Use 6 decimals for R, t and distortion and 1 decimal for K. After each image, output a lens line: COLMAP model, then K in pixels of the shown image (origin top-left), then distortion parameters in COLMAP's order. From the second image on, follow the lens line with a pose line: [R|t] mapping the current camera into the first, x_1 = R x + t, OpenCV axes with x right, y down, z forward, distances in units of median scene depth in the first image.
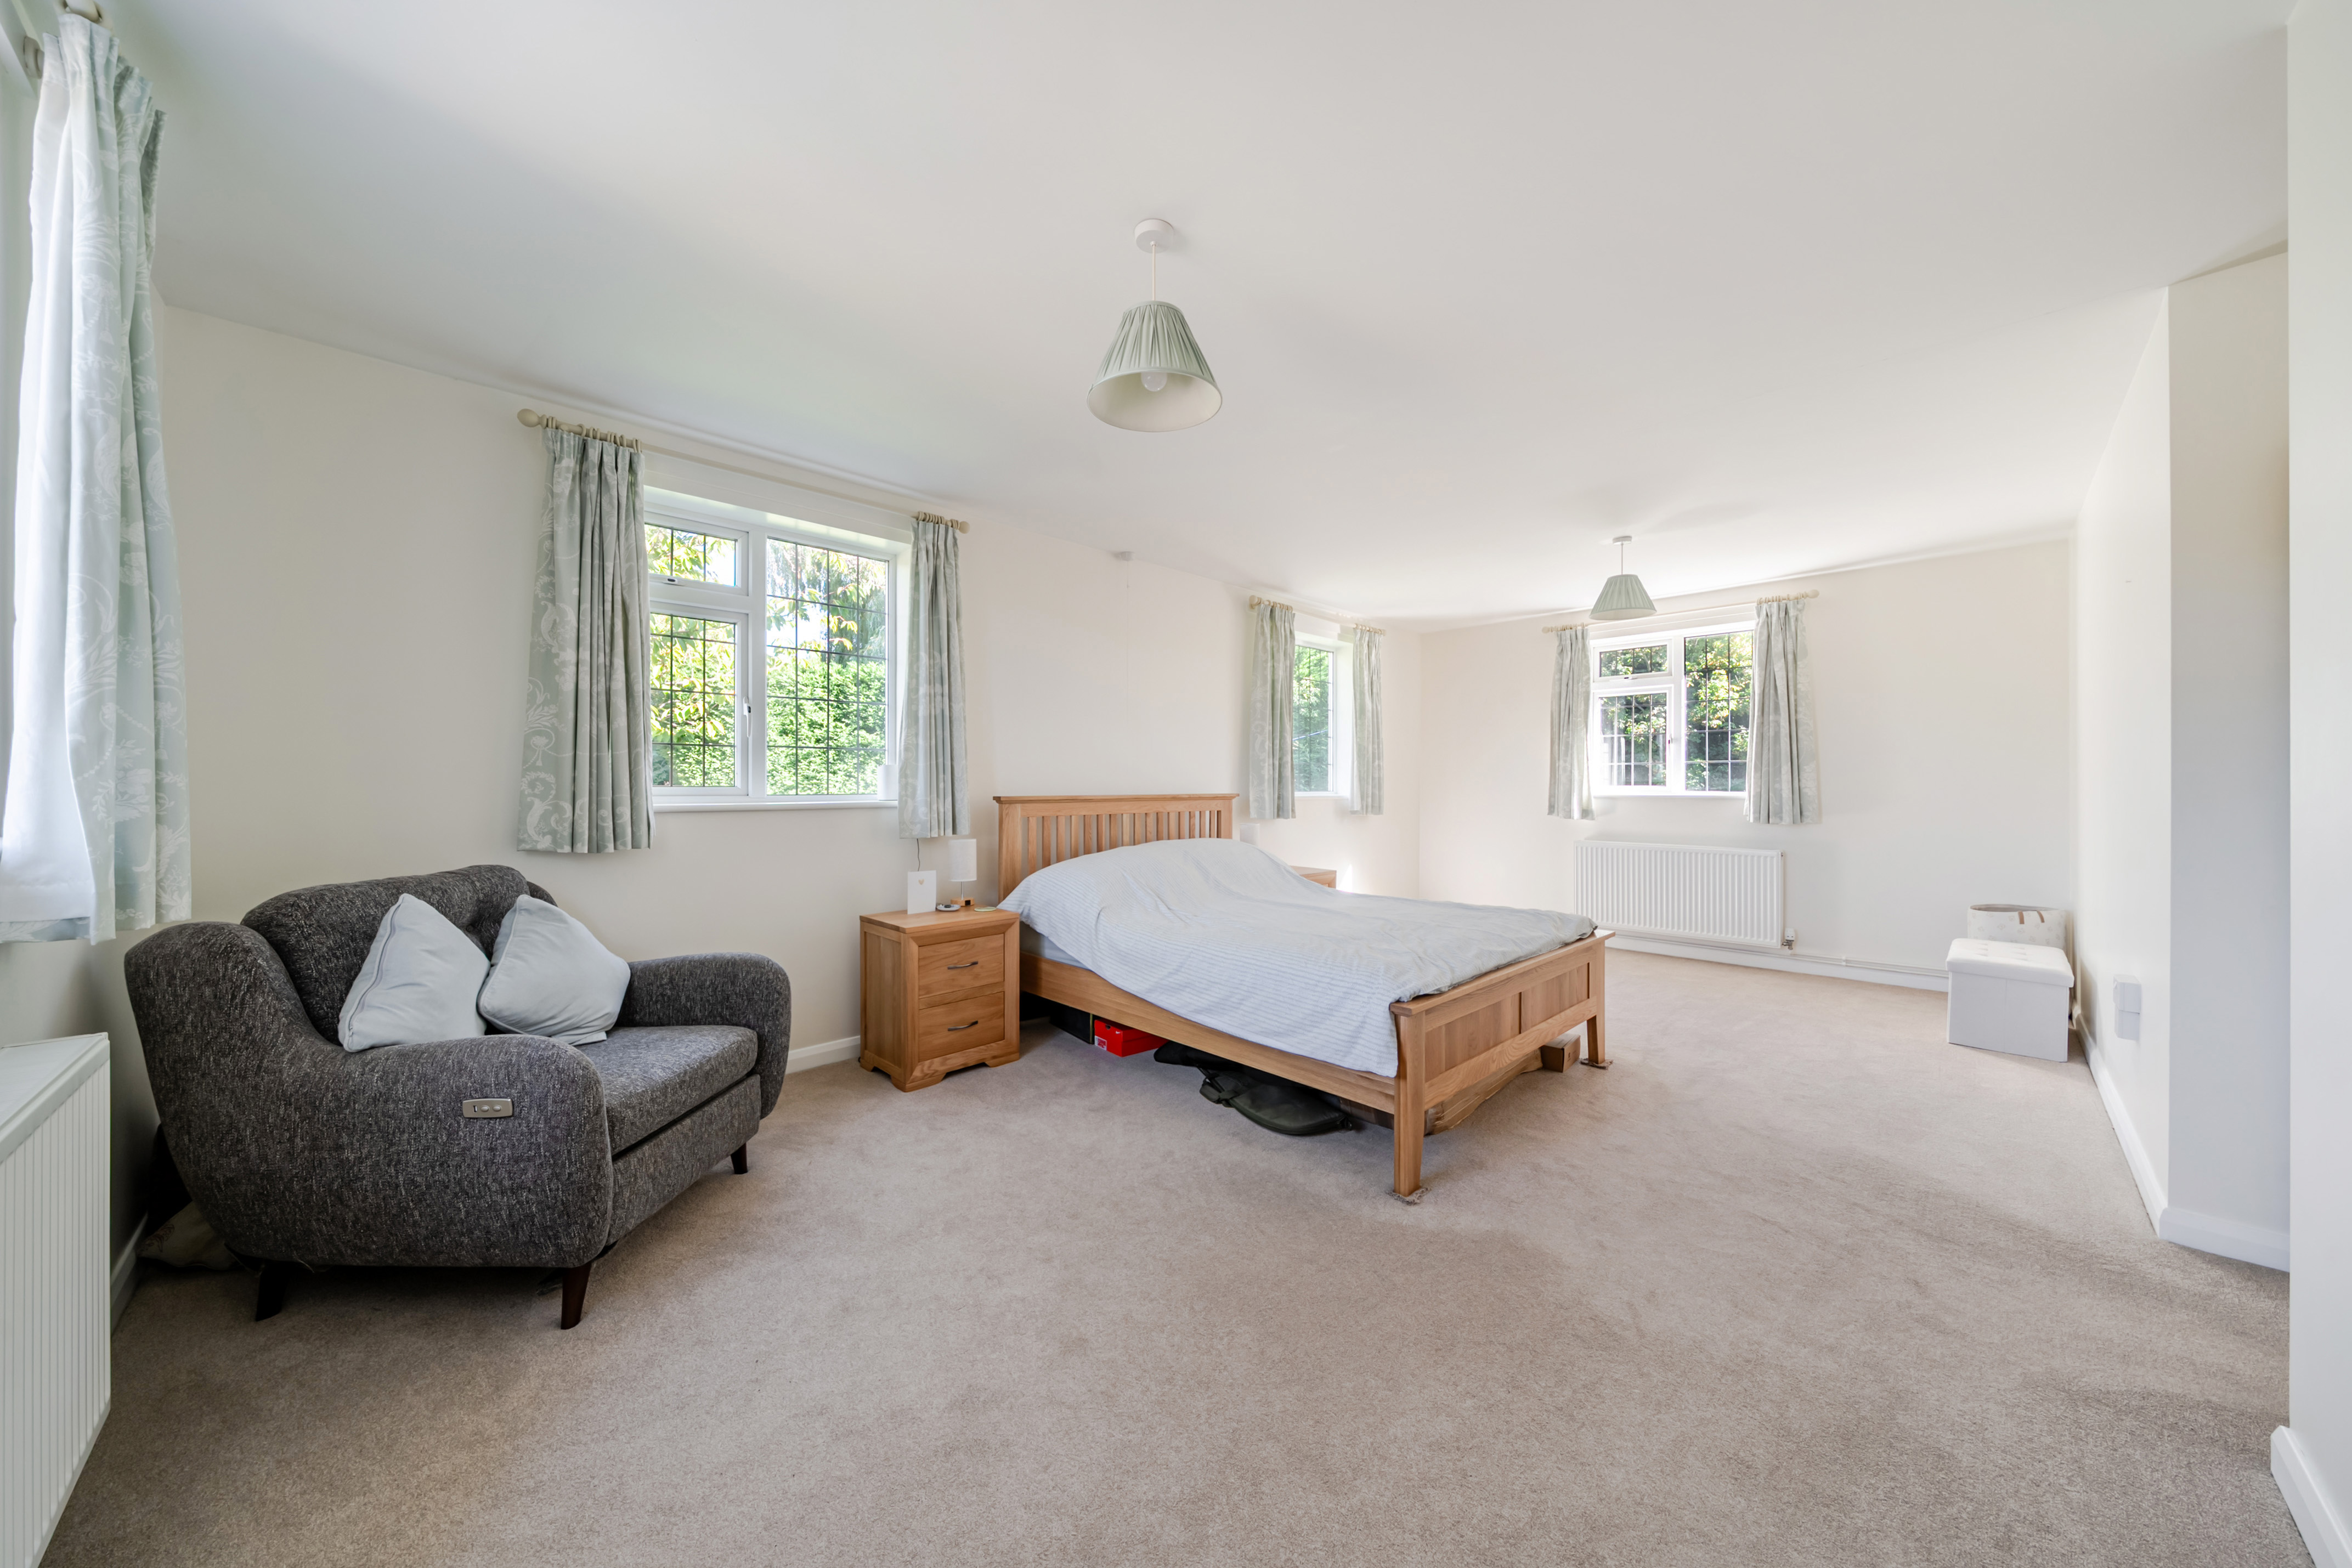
lens RADIAL K [[807.1, 0, 1166.4], [0, 807.1, 782.8], [0, 0, 1]] dist [-0.000011, -0.000020]
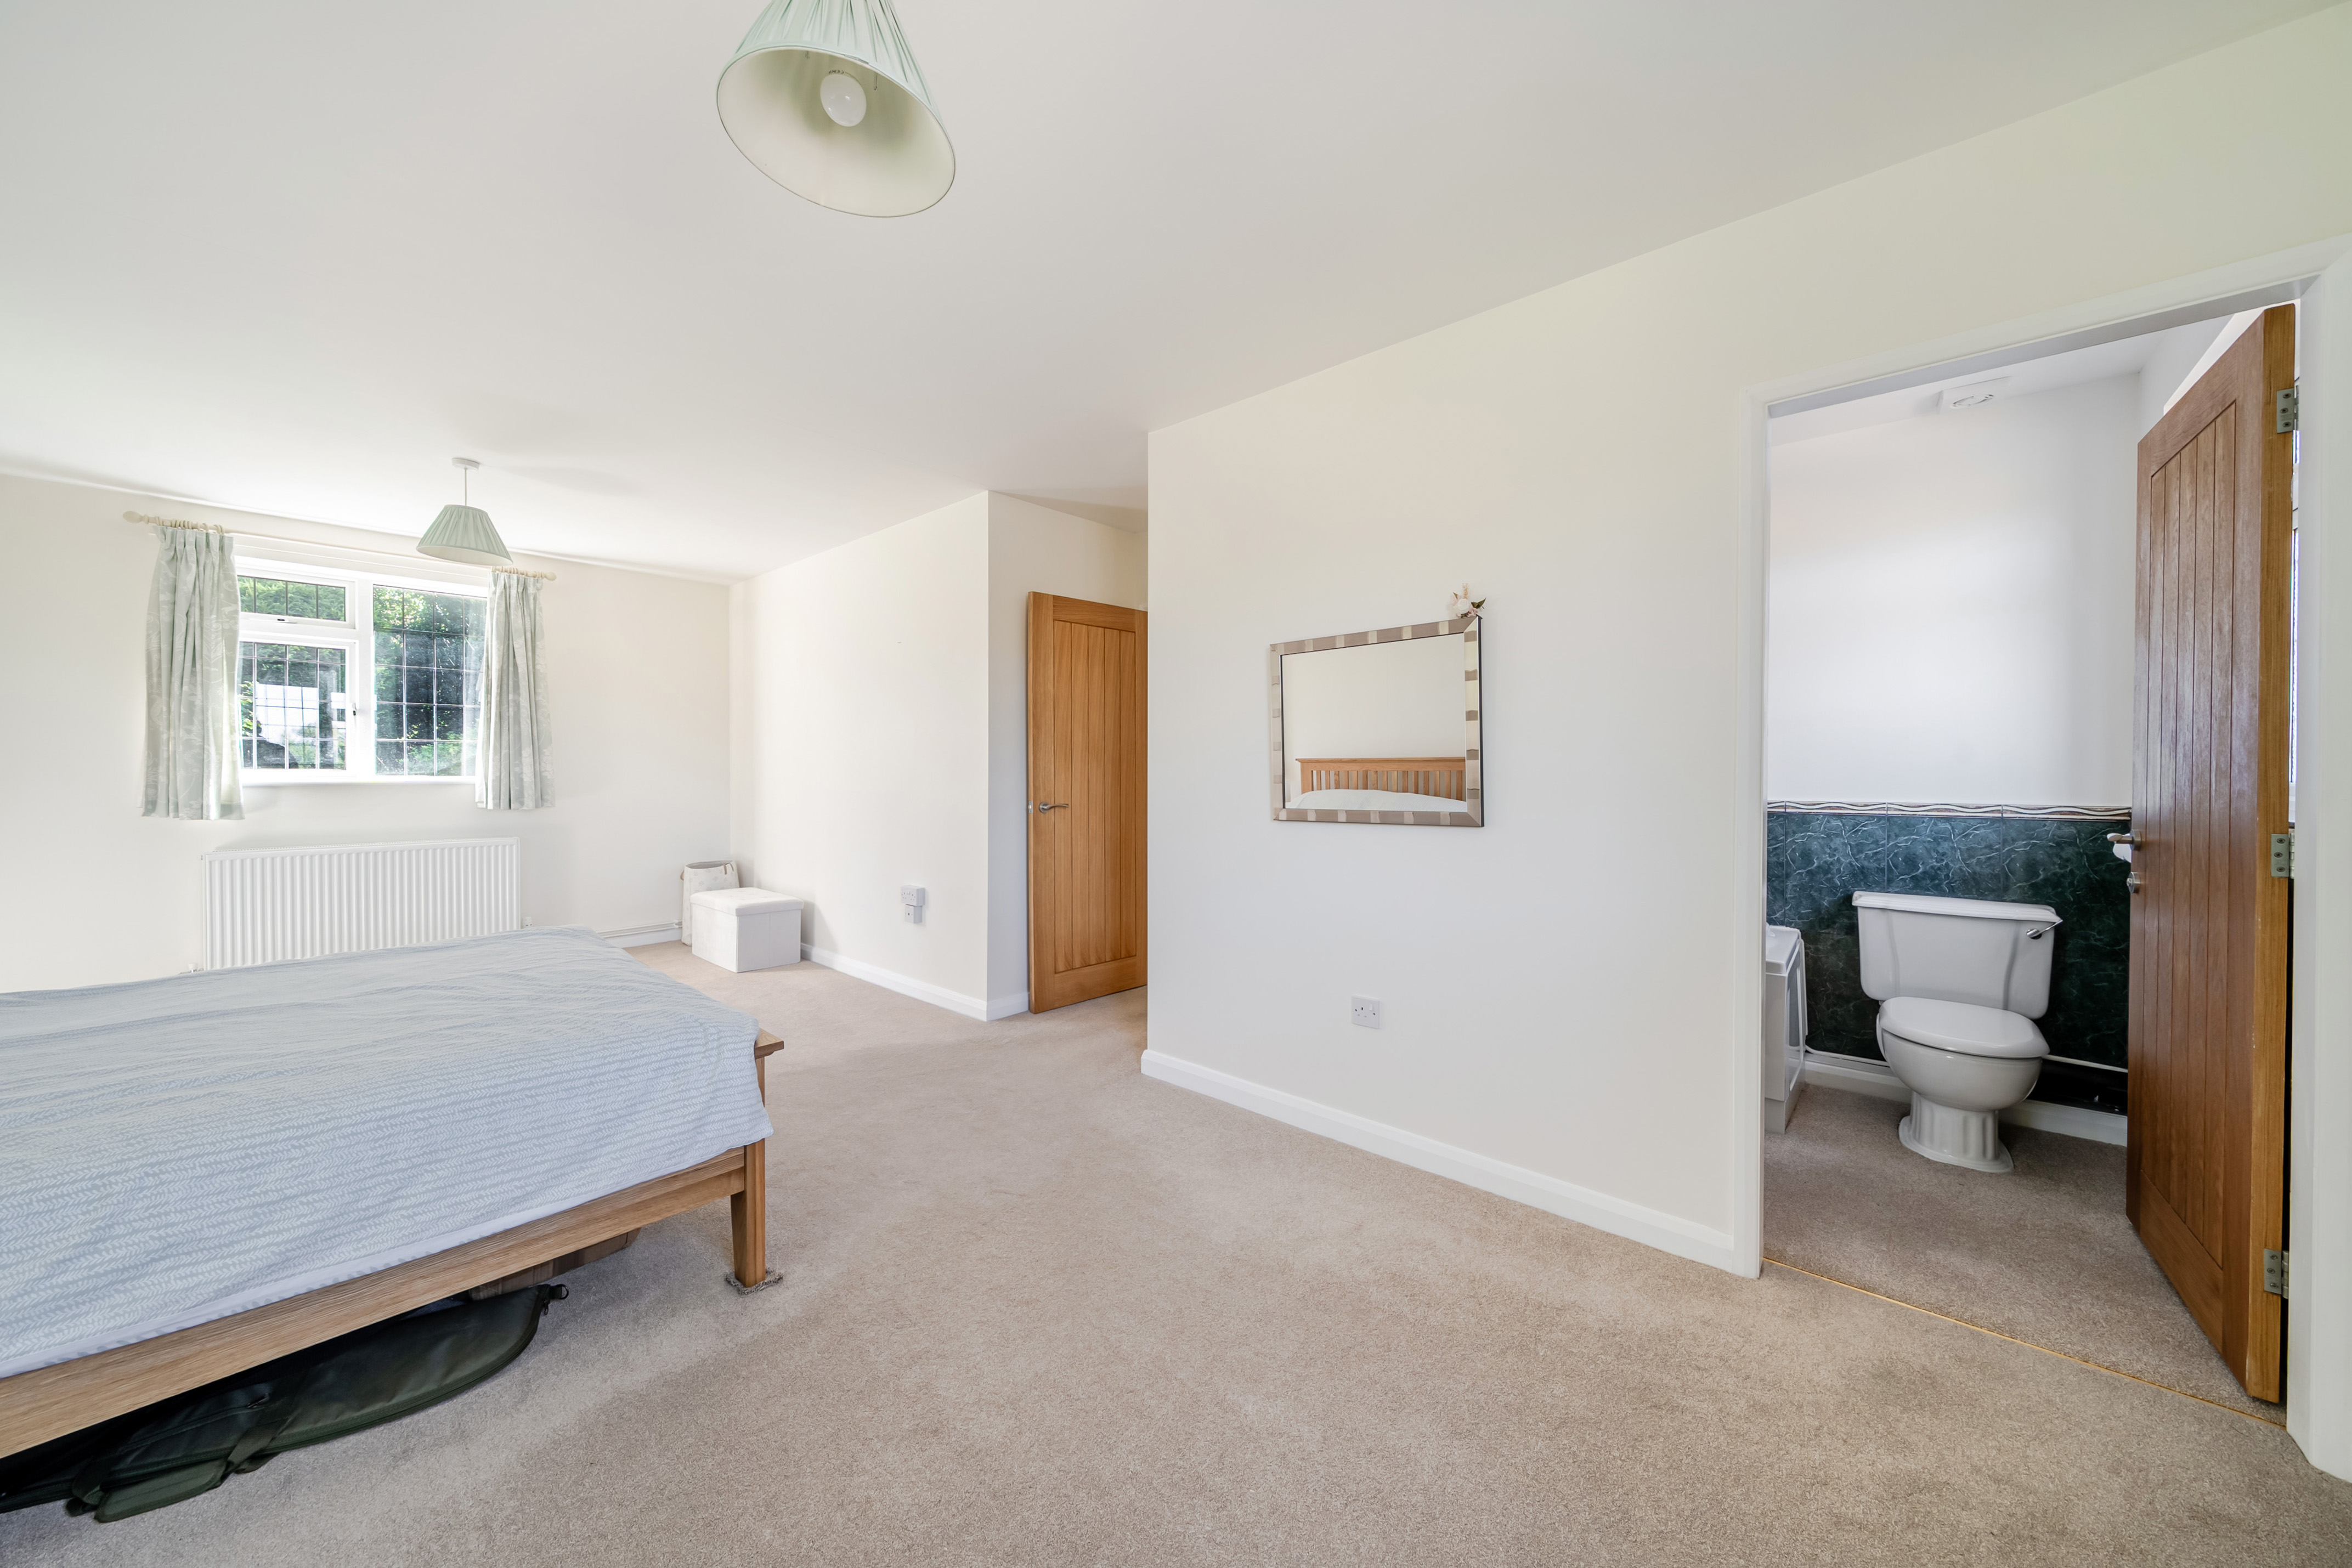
lens RADIAL K [[807.1, 0, 1166.4], [0, 807.1, 782.8], [0, 0, 1]] dist [-0.000011, -0.000020]
pose [[-0.064312, -0.017487, 0.997777, -0.242362], [-0.003148, 0.999845, 0.017320, 0.001075], [-0.997925, -0.002027, -0.064357, 0.302008]]
